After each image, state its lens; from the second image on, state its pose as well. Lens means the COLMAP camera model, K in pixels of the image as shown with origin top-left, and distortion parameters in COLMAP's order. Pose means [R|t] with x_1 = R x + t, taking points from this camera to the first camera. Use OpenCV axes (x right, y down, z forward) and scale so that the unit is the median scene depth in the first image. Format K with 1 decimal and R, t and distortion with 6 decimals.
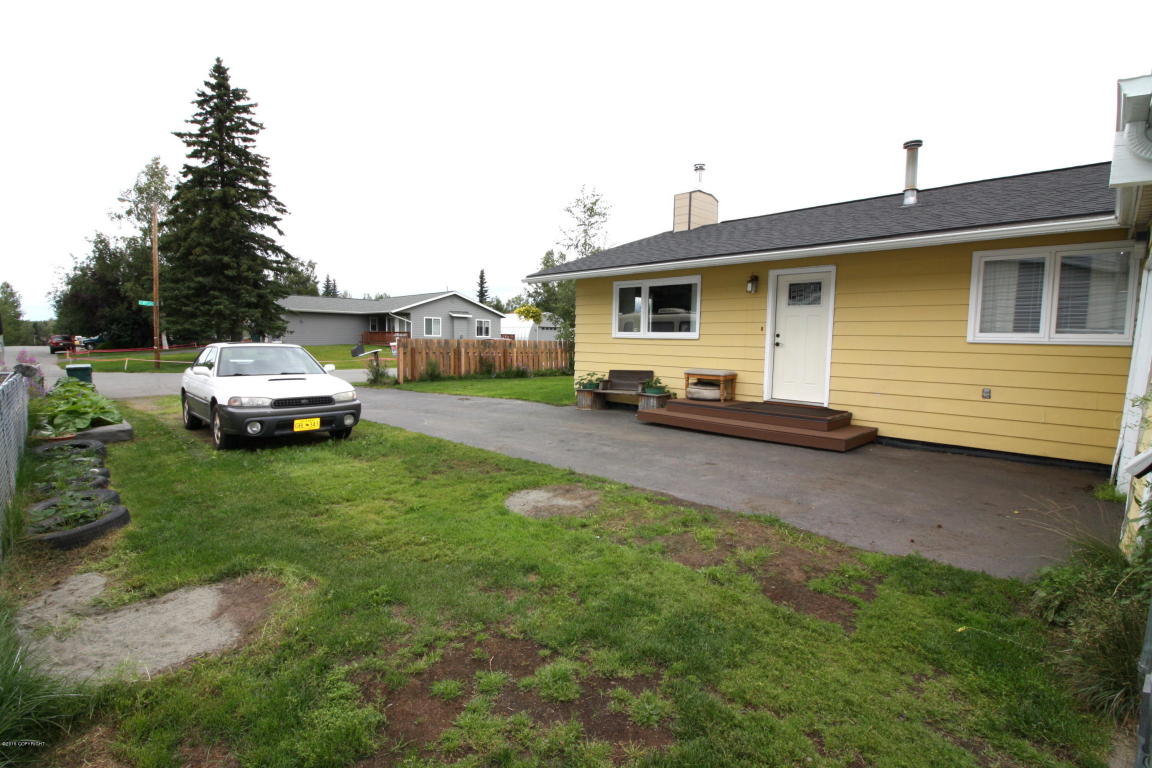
lens RADIAL K [[532.7, 0, 576.3], [0, 532.7, 386.7], [0, 0, 1]] dist [-0.007543, -0.008265]
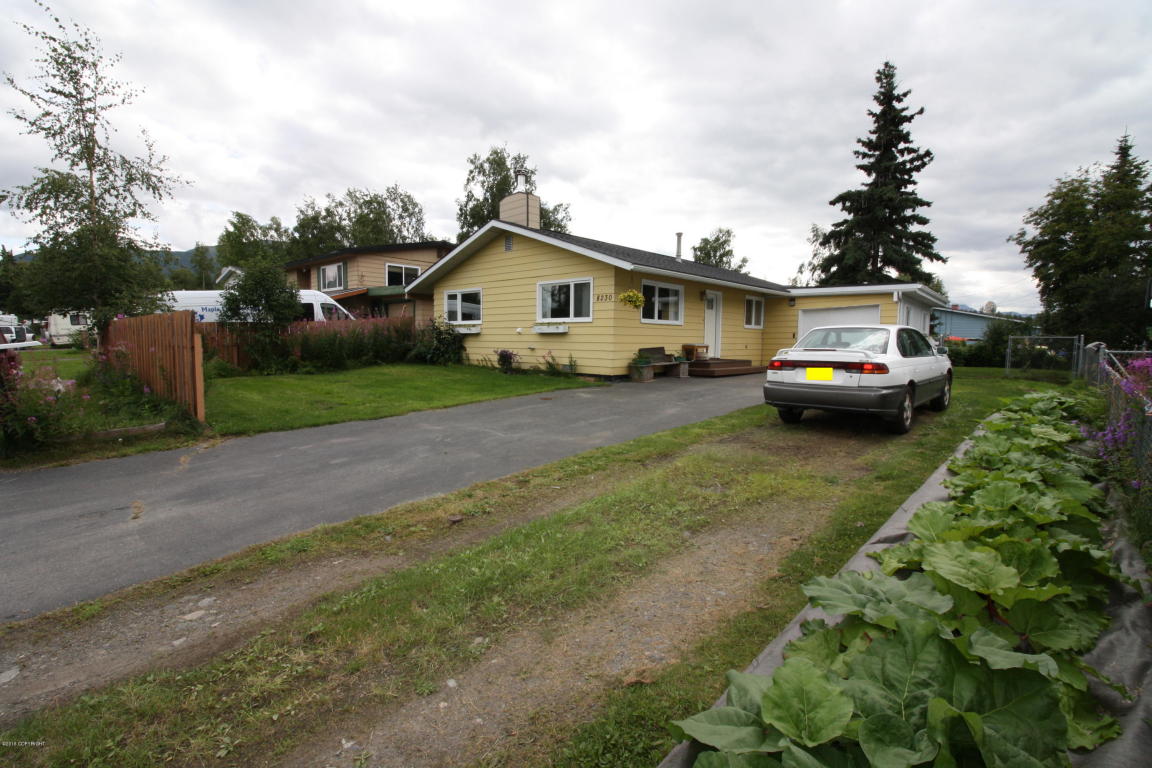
lens RADIAL K [[532.7, 0, 580.2], [0, 532.7, 375.4], [0, 0, 1]] dist [-0.007543, -0.008265]
pose [[-0.052054, -0.086196, 0.994917, -0.990647], [0.074282, 0.993174, 0.089931, -0.076110], [-0.995878, 0.078586, -0.045295, 1.002383]]
